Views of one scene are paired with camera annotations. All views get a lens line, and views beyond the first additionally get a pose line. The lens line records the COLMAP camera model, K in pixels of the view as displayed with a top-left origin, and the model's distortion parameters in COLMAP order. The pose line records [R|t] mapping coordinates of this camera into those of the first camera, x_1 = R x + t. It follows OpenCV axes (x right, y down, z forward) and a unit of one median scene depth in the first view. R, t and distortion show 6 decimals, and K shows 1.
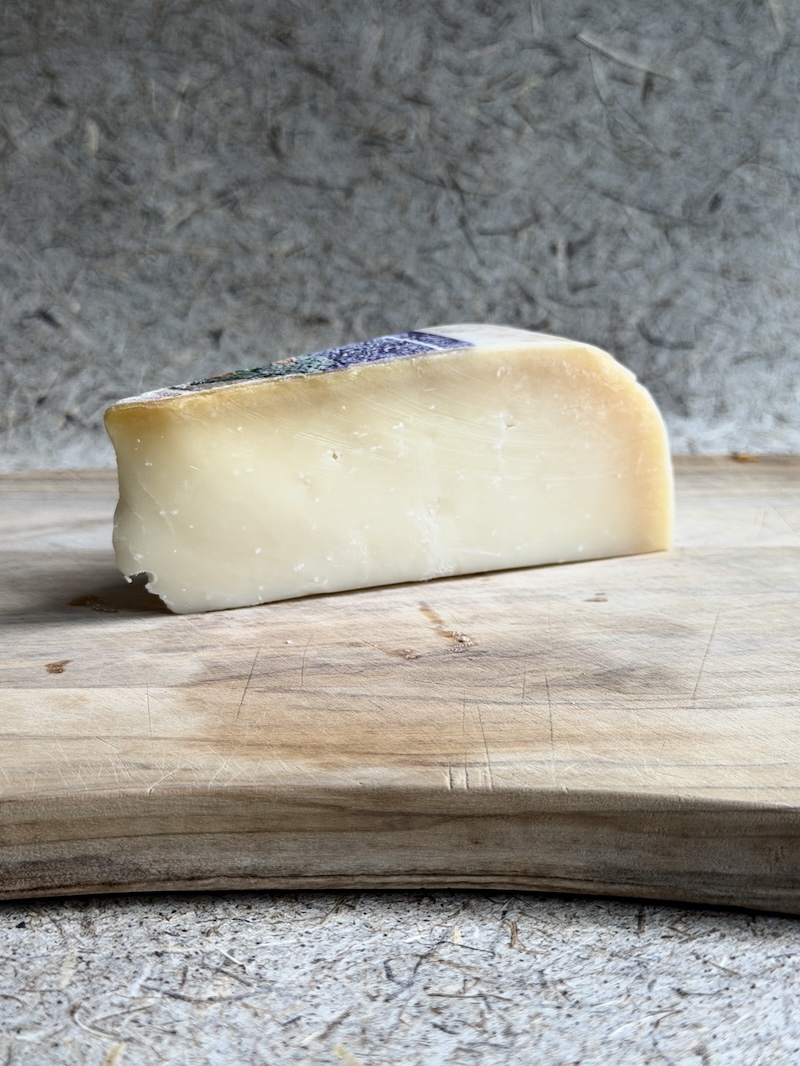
lens RADIAL K [[1601.2, 0, 404.5], [0, 1601.2, 538.0], [0, 0, 1]] dist [0.183394, -0.553110]
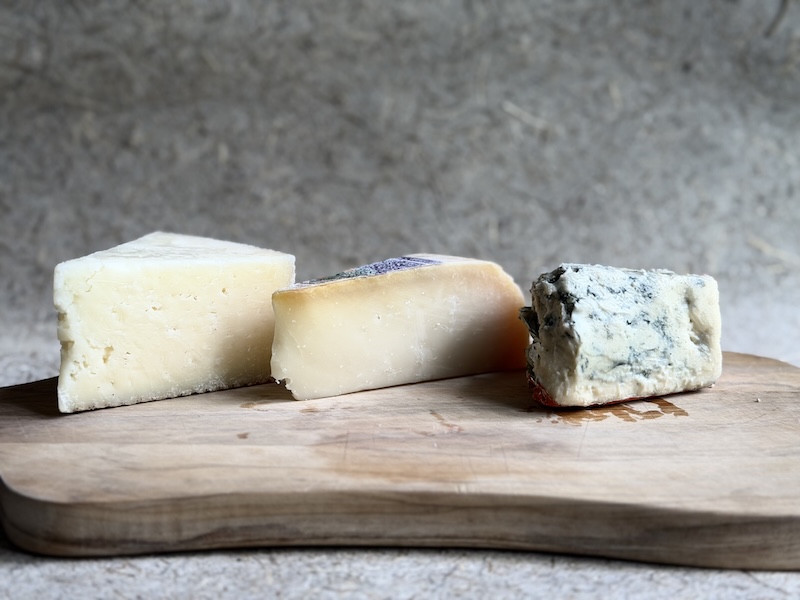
lens RADIAL K [[1088.7, 0, 418.7], [0, 1088.7, 289.6], [0, 0, 1]] dist [0.130213, -0.097440]
pose [[0.998317, 0.029388, 0.049991, -0.076745], [-0.023503, 0.993146, -0.114492, 0.050299], [-0.053013, 0.113124, 0.992166, -0.293401]]
